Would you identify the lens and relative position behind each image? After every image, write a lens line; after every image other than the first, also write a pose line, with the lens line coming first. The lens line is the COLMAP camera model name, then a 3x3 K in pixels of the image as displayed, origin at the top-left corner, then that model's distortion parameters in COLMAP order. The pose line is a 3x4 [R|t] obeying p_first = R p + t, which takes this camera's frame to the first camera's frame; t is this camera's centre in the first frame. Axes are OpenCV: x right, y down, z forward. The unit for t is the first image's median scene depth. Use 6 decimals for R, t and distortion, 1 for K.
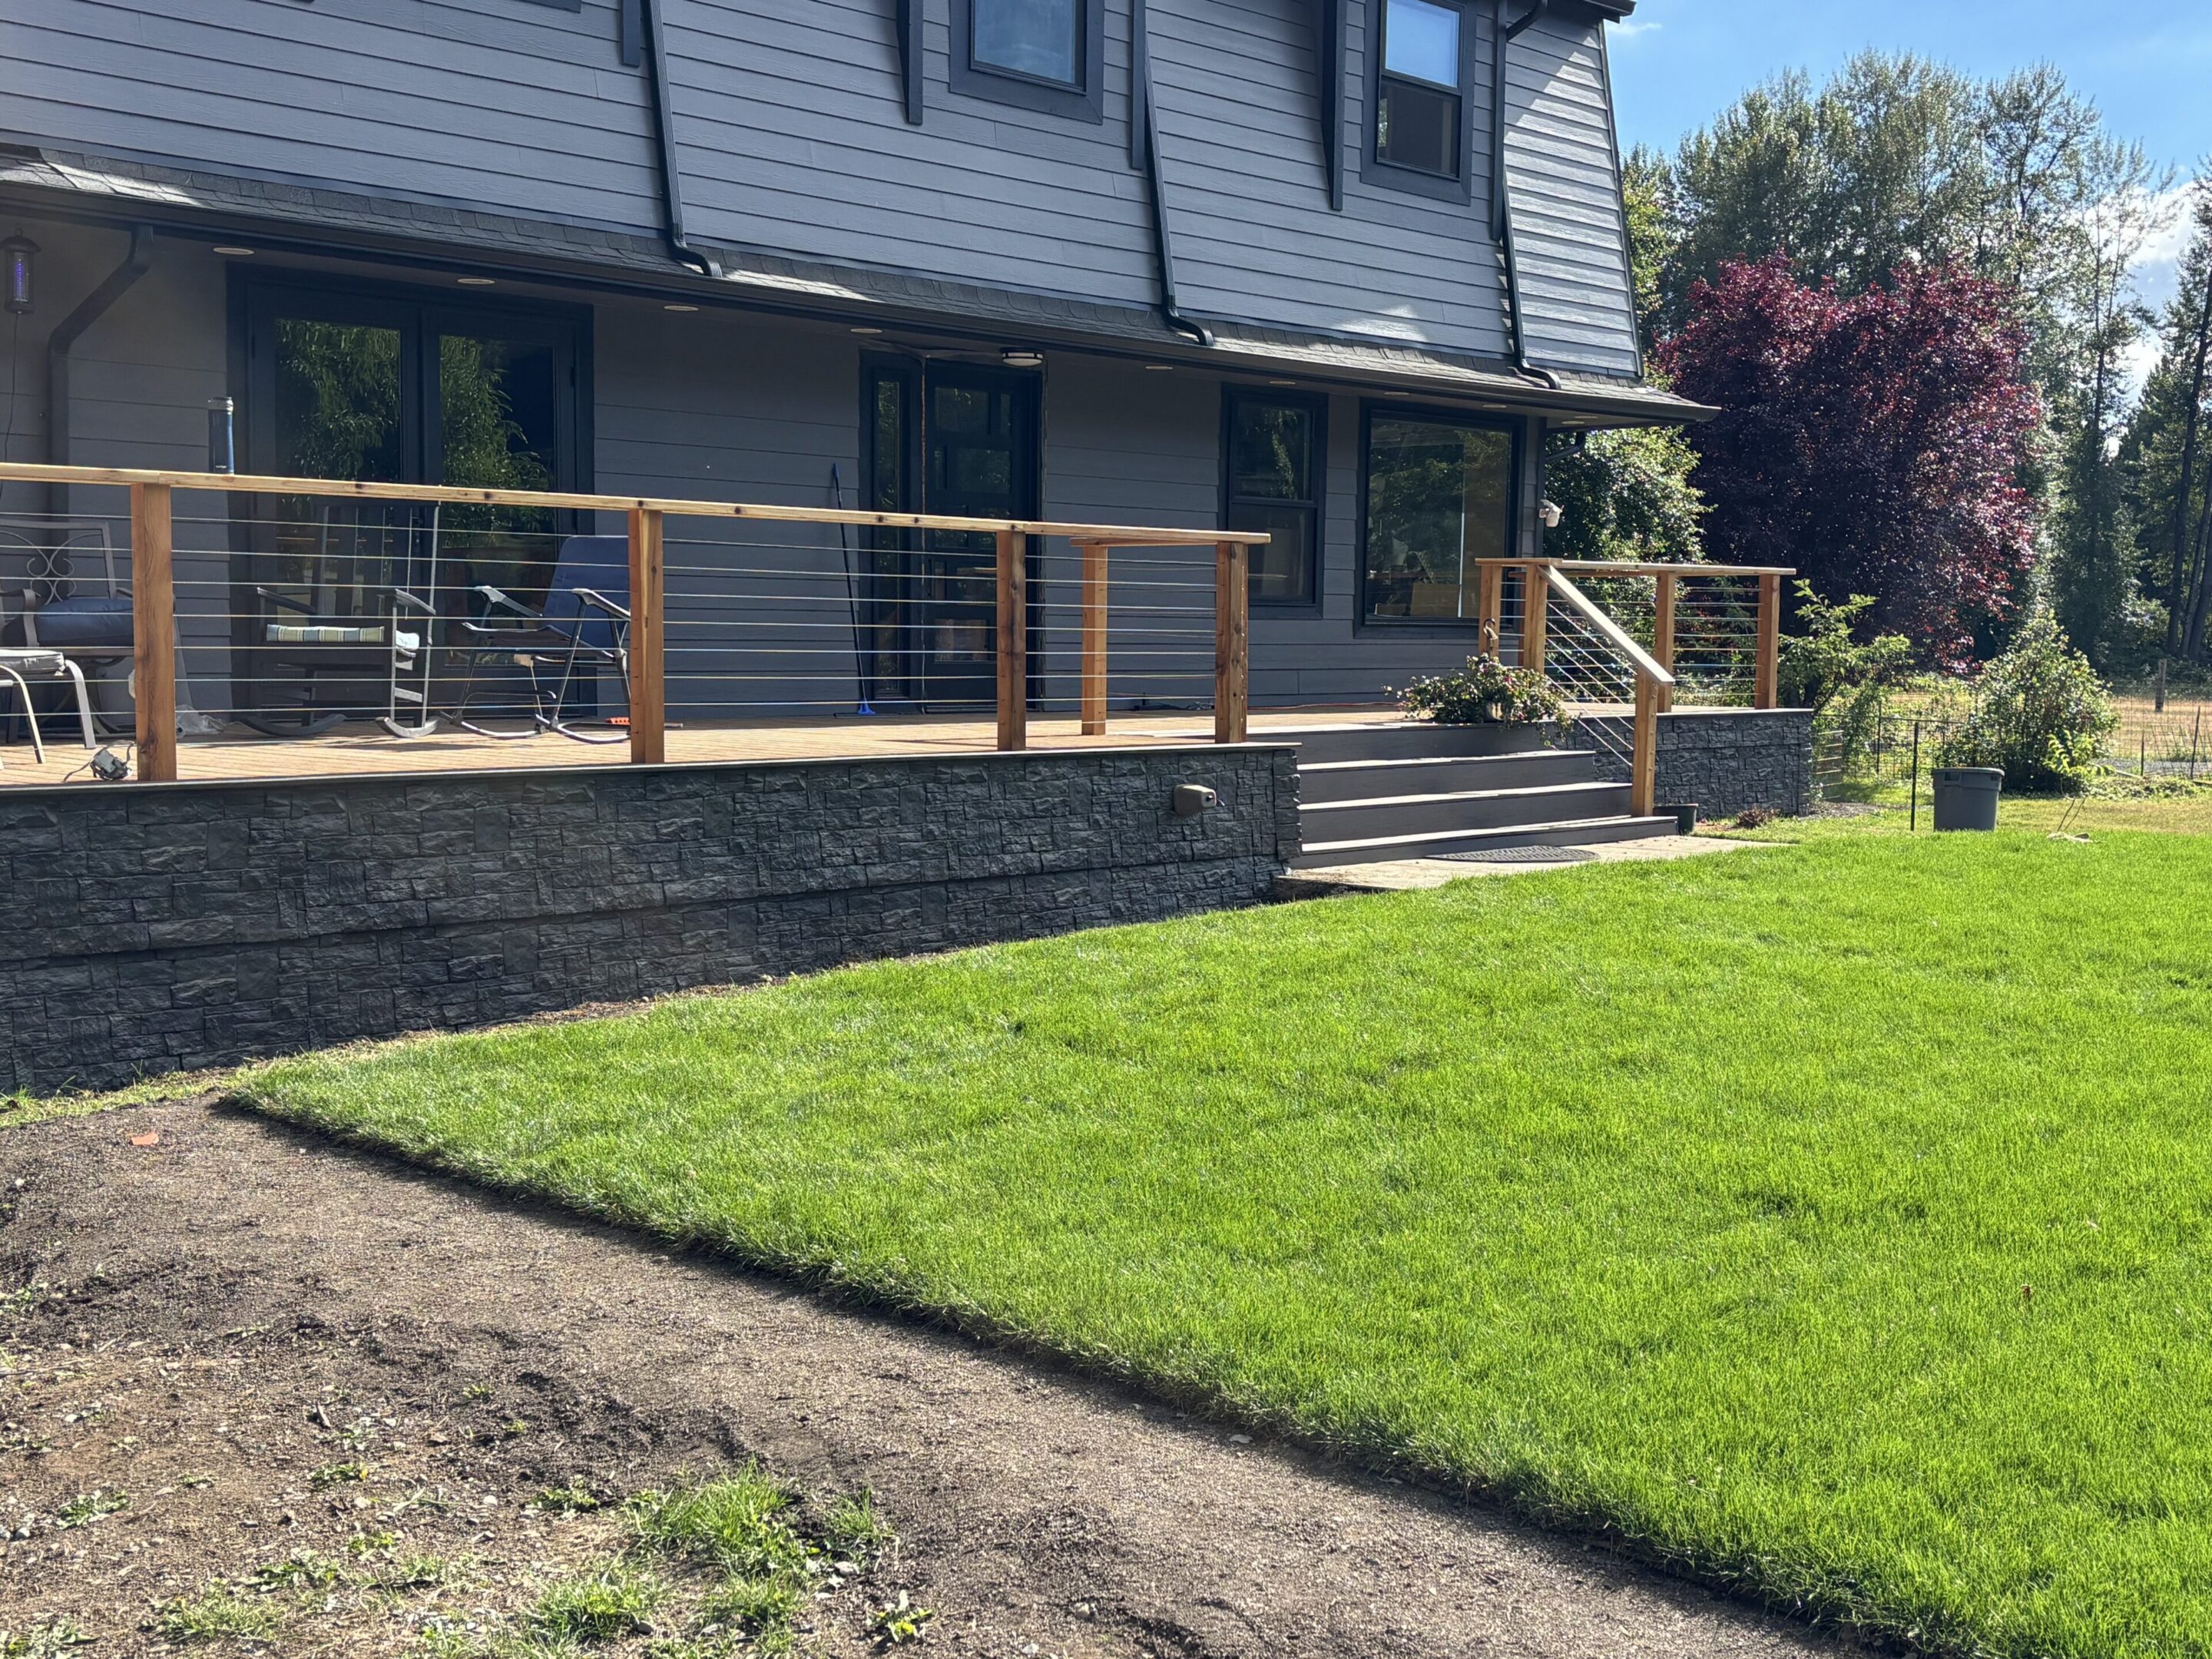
lens RADIAL K [[2545.3, 0, 1146.6], [0, 2545.3, 826.0], [0, 0, 1]] dist [0.170435, -0.459953]
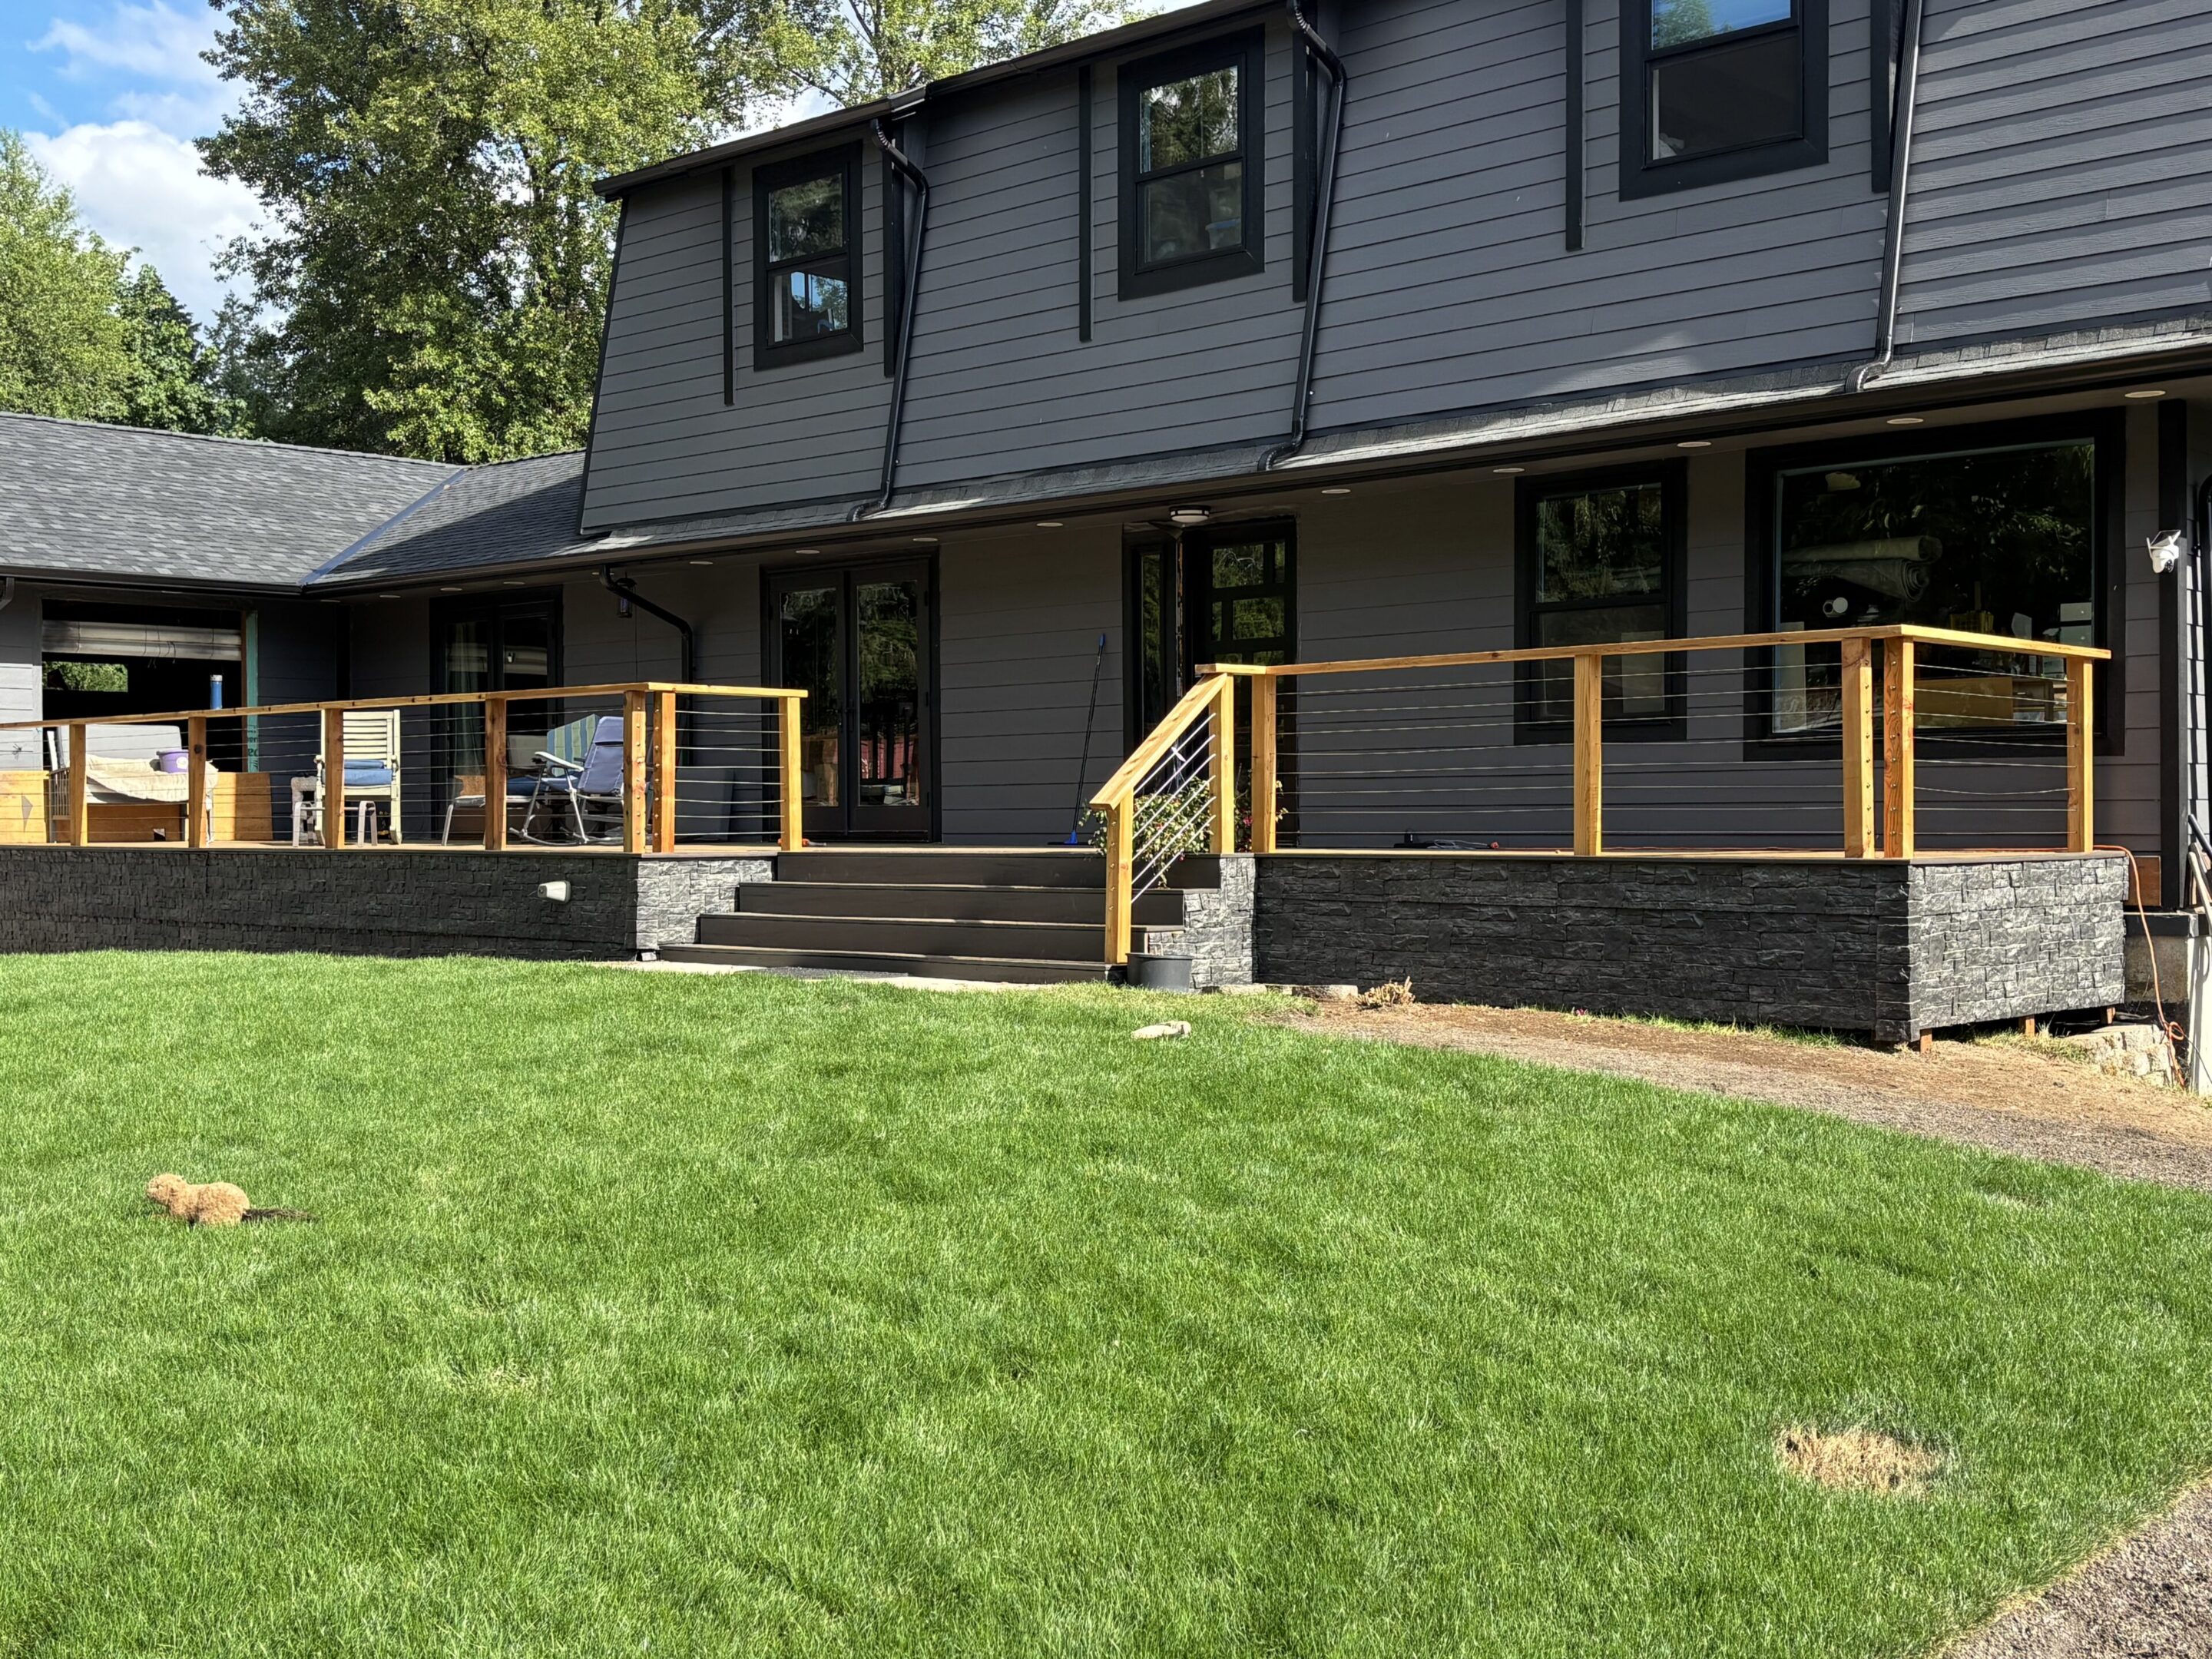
lens RADIAL K [[2542.2, 0, 1106.0], [0, 2542.2, 829.5], [0, 0, 1]] dist [0.139894, -0.427196]
pose [[0.006784, -0.004446, -0.999967, 0.916687], [-0.067437, 0.997712, -0.004893, -0.037736], [0.997700, 0.067468, 0.006469, 0.866118]]
